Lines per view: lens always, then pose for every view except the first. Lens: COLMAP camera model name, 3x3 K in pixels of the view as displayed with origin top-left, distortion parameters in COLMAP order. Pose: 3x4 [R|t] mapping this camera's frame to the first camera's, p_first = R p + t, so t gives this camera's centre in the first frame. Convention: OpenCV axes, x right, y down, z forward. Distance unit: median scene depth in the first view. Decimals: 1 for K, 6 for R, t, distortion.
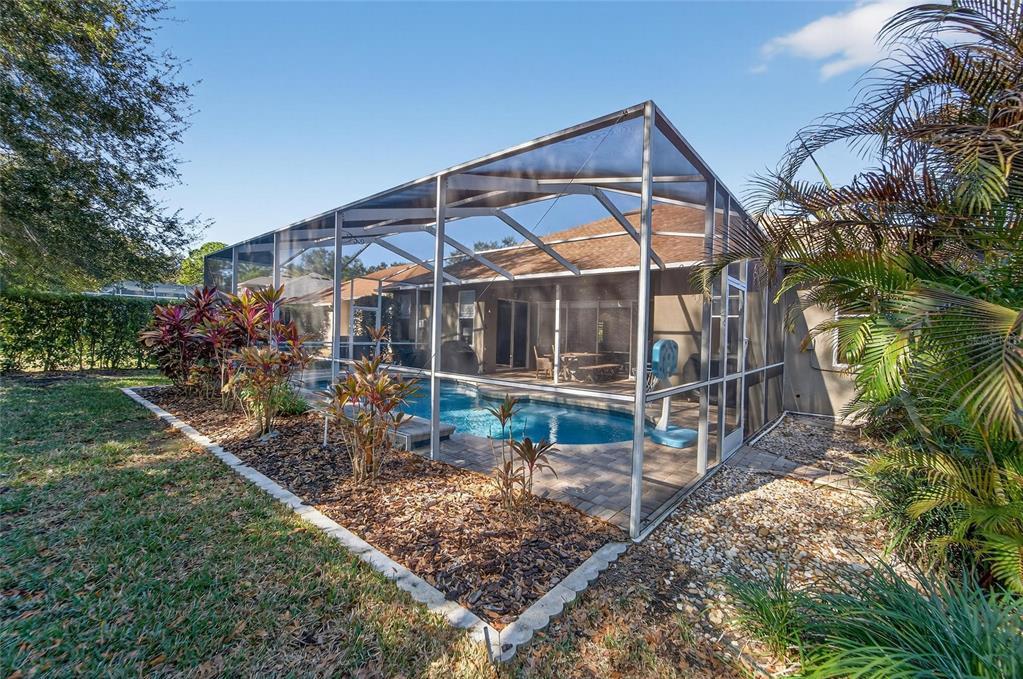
lens RADIAL K [[418.8, 0, 512.8], [0, 418.8, 326.8], [0, 0, 1]] dist [0.004624, 0.000296]
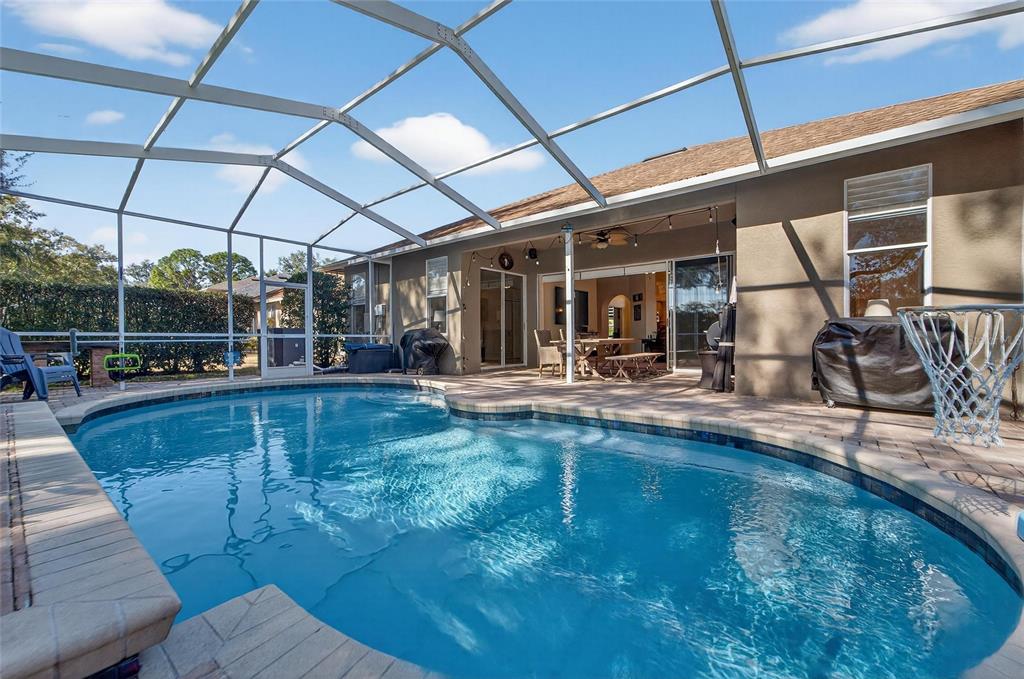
lens RADIAL K [[419.2, 0, 513.3], [0, 419.2, 326.7], [0, 0, 1]] dist [0.004624, 0.000296]
pose [[0.999228, -0.037254, 0.012496, 0.007907], [0.037353, 0.999272, -0.007796, 0.044215], [-0.012197, 0.008257, 0.999892, 0.310676]]
